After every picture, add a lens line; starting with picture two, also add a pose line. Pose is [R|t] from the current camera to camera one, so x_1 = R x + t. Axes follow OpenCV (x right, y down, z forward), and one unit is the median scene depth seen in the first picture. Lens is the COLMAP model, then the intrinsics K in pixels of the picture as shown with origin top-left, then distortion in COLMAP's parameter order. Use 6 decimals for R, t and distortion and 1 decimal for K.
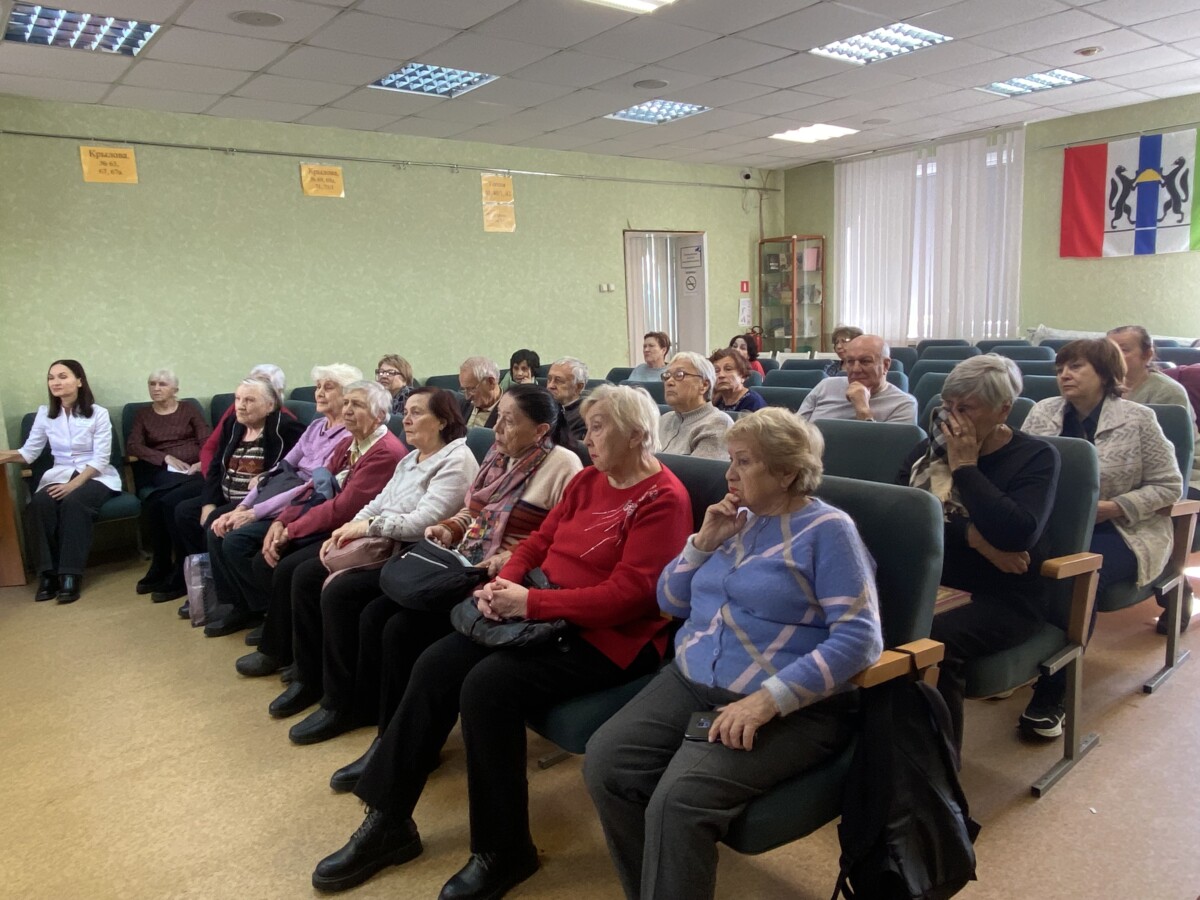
lens RADIAL K [[842.7, 0, 600.2], [0, 842.7, 448.7], [0, 0, 1]] dist [0.067845, -0.044563]
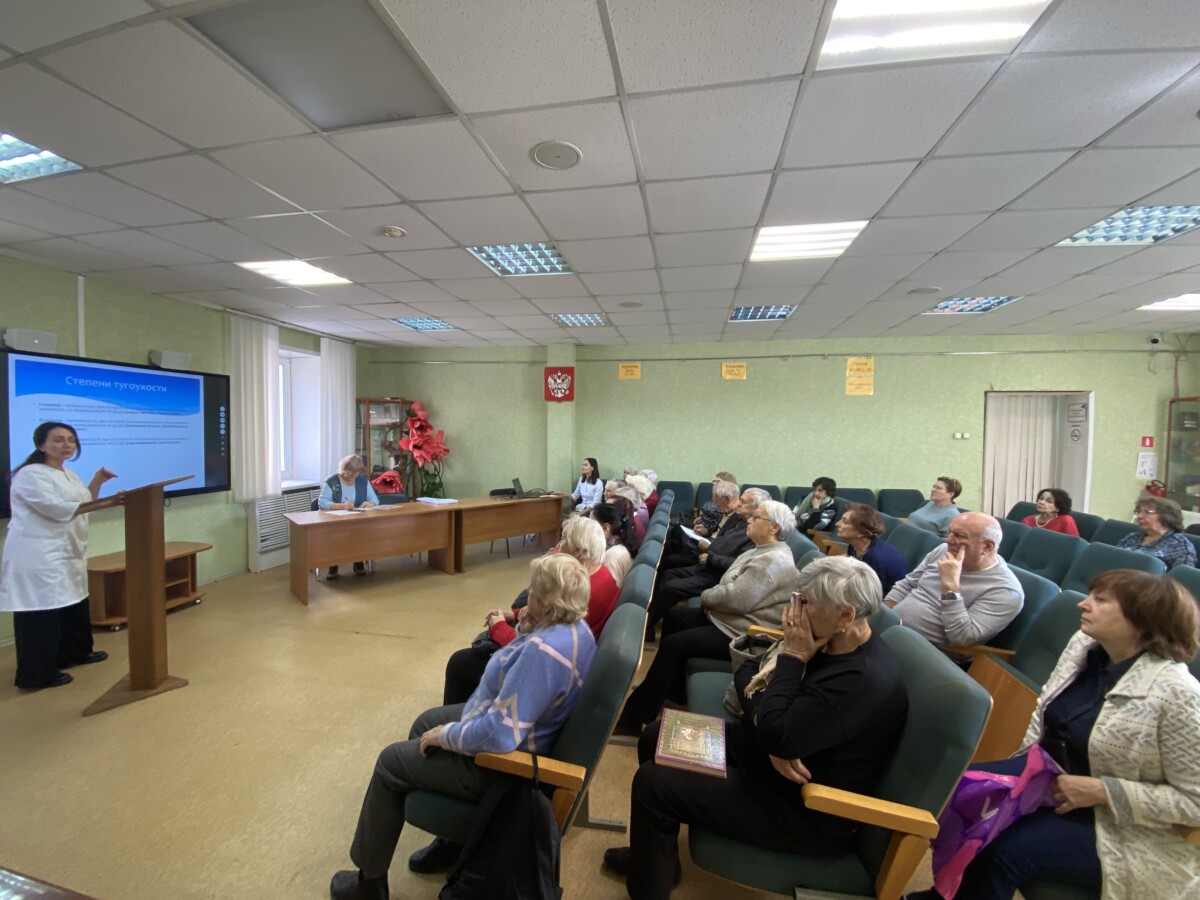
lens RADIAL K [[485.5, 0, 602.1], [0, 485.5, 448.9], [0, 0, 1]] dist [-0.009202, -0.008704]
pose [[0.628732, 0.082665, -0.773216, 0.382495], [-0.169522, 0.984989, -0.032539, -0.092638], [0.758919, 0.151535, 0.633308, 0.219186]]
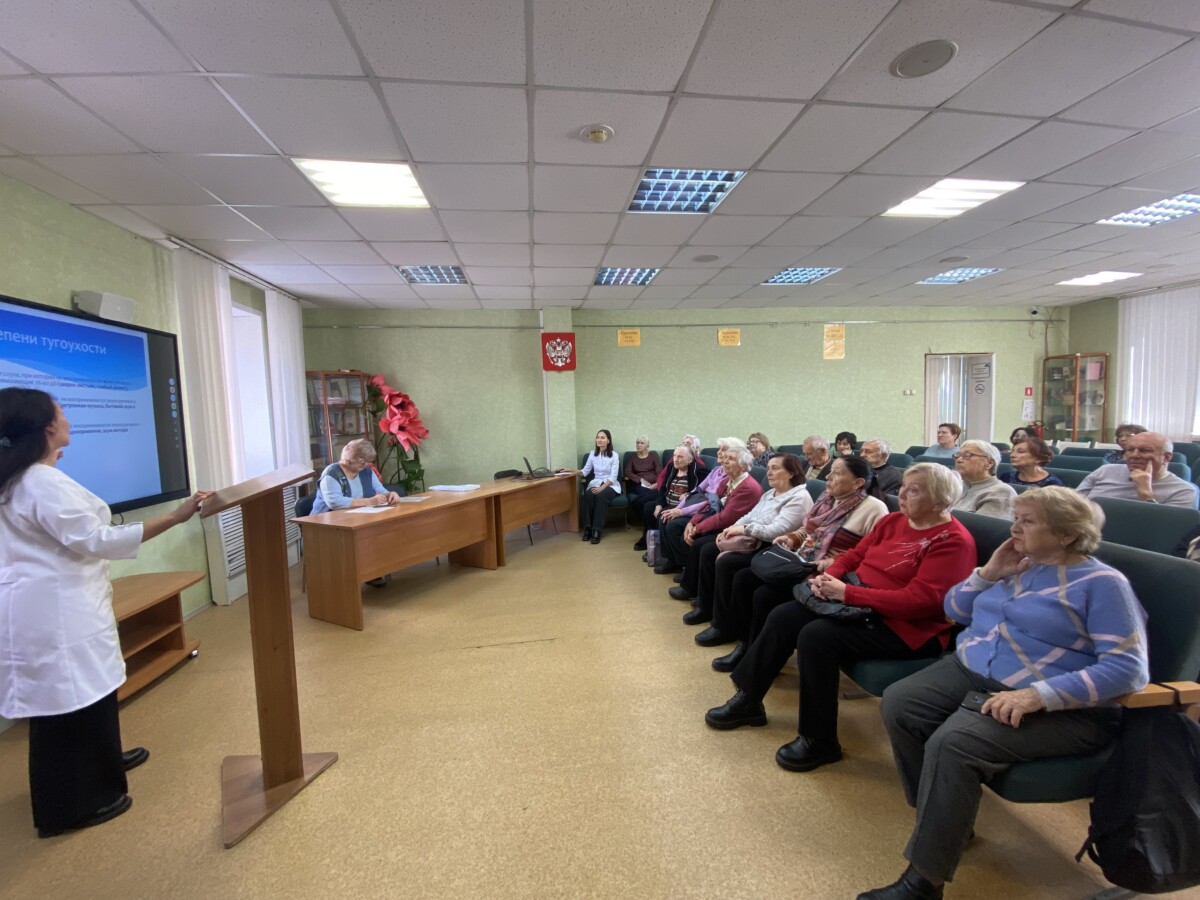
lens RADIAL K [[485.5, 0, 588.2], [0, 485.5, 451.8], [0, 0, 1]] dist [-0.009202, -0.008704]
pose [[0.840825, 0.060134, -0.537957, -0.007511], [-0.094649, 0.994833, -0.036732, -0.001328], [0.532968, 0.081802, 0.842172, -0.023165]]
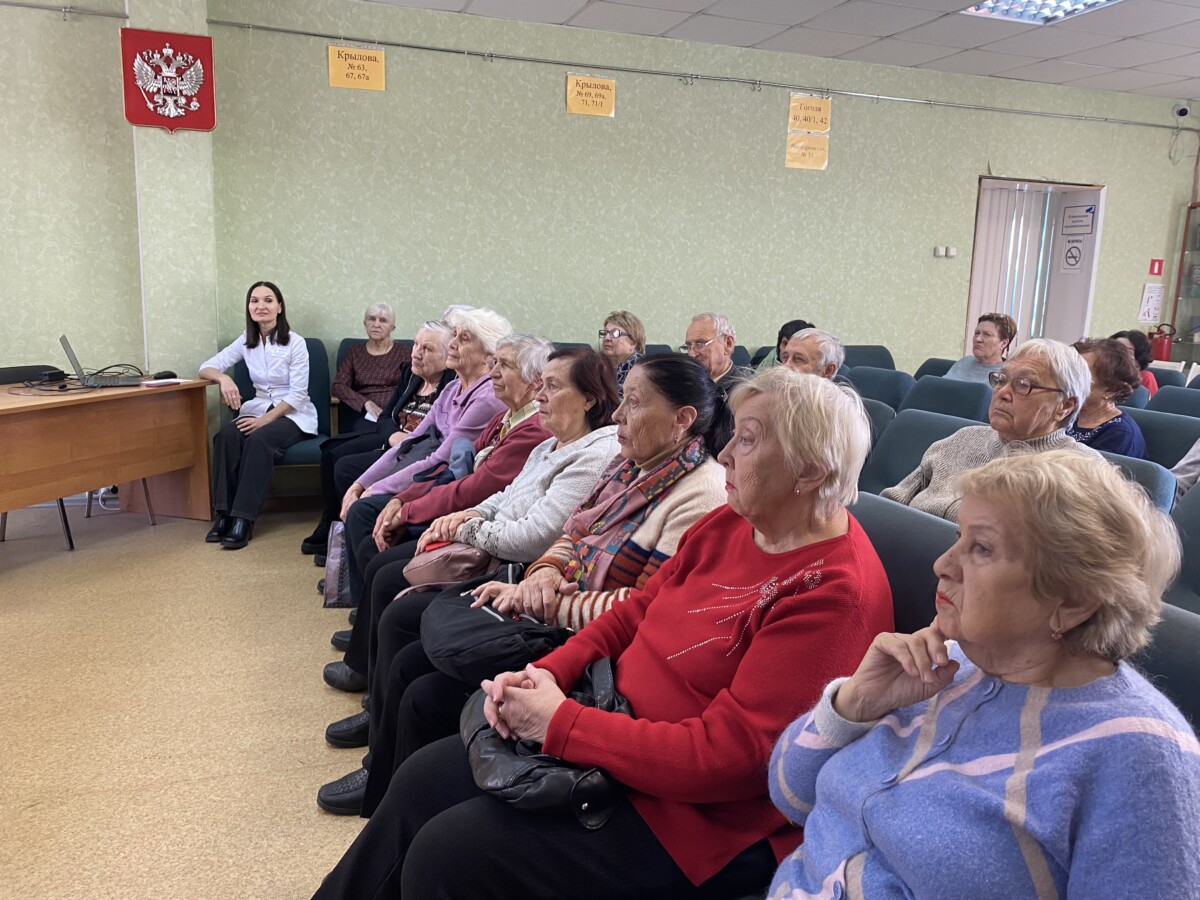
lens RADIAL K [[953.5, 0, 610.7], [0, 953.5, 448.7], [0, 0, 1]] dist [0.048396, -0.057386]
pose [[0.933390, 0.141285, -0.329880, 0.061557], [-0.136889, 0.989908, 0.036646, -0.014858], [0.331729, 0.010951, 0.943311, 0.169459]]
